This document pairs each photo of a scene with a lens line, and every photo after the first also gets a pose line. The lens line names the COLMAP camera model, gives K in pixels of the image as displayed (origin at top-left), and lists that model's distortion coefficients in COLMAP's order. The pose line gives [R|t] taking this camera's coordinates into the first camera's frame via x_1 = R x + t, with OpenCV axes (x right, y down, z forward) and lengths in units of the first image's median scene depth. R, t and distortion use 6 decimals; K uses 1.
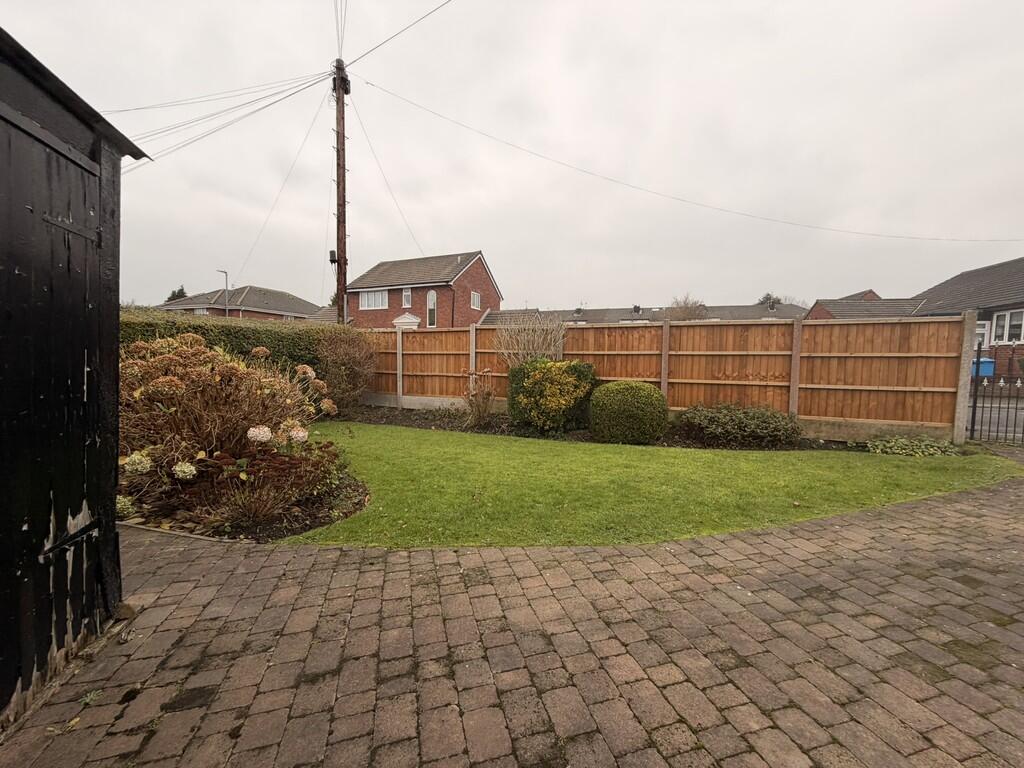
lens RADIAL K [[405.8, 0, 508.6], [0, 405.8, 381.9], [0, 0, 1]] dist [-0.000381, -0.000046]
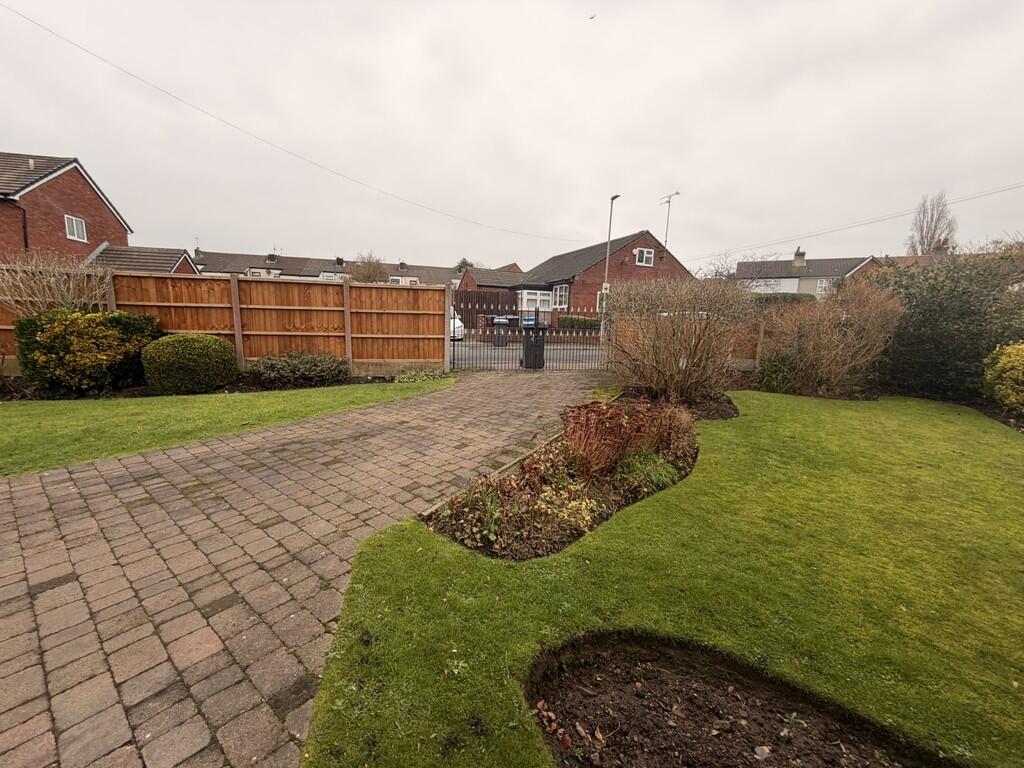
lens RADIAL K [[405.8, 0, 510.3], [0, 405.8, 384.1], [0, 0, 1]] dist [-0.000381, -0.000046]
pose [[0.799518, -0.085307, 0.594554, 0.321814], [0.016931, 0.992670, 0.119661, 0.015526], [-0.600404, -0.085604, 0.795102, -0.288097]]
